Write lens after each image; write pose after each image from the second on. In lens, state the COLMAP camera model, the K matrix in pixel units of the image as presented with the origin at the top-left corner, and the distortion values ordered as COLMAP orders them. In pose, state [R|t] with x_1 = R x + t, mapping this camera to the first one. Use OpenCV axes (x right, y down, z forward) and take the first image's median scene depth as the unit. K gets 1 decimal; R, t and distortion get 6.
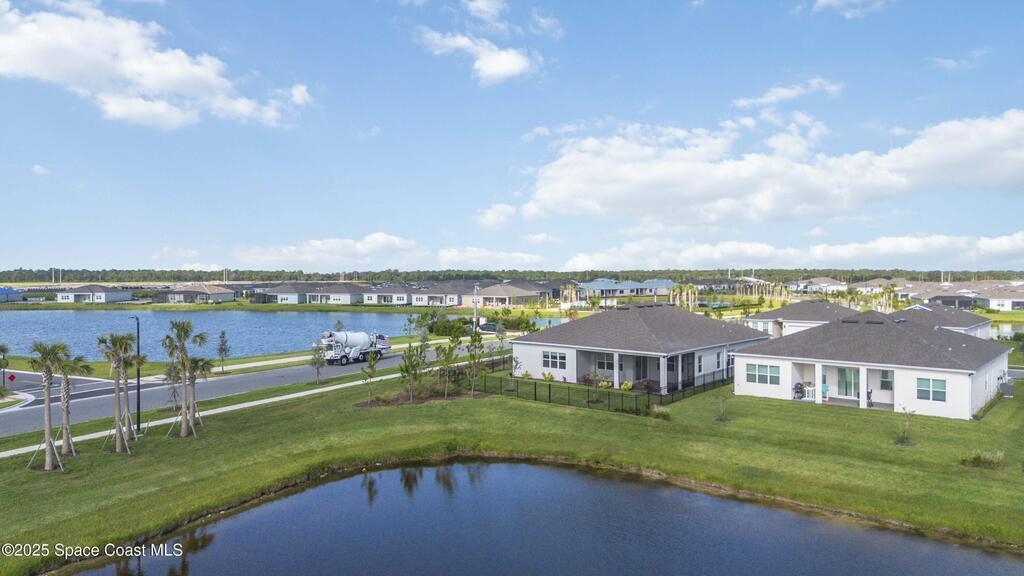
lens RADIAL K [[765.9, 0, 512.0], [0, 765.9, 288.0], [0, 0, 1]] dist [0.001603, 0.000232]
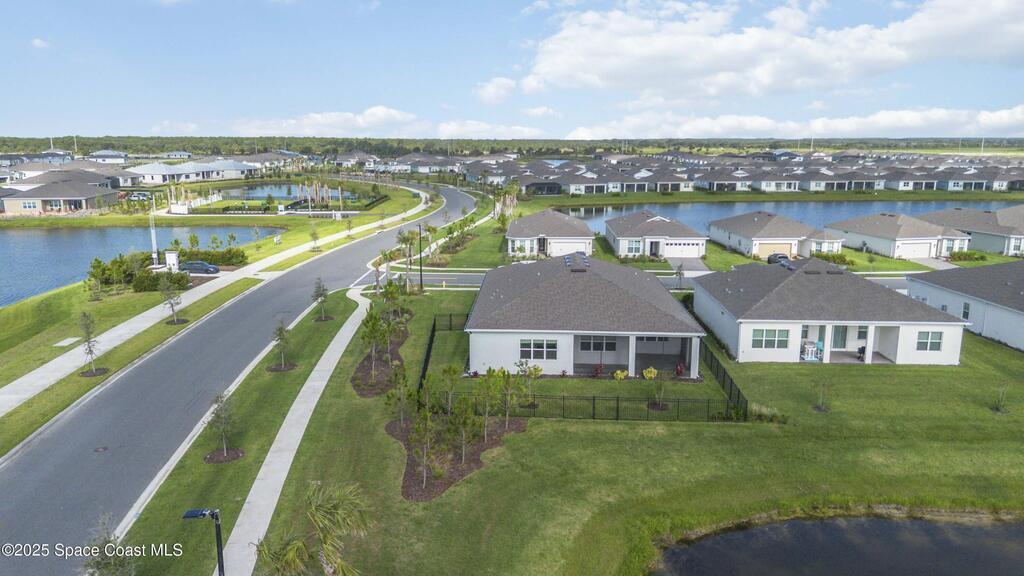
lens RADIAL K [[765.9, 0, 512.0], [0, 765.9, 288.0], [0, 0, 1]] dist [0.001603, 0.000232]
pose [[0.774053, -0.124622, 0.620734, -0.455081], [0.007064, 0.982075, 0.188358, -0.118489], [-0.633081, -0.141415, 0.761059, 0.434403]]
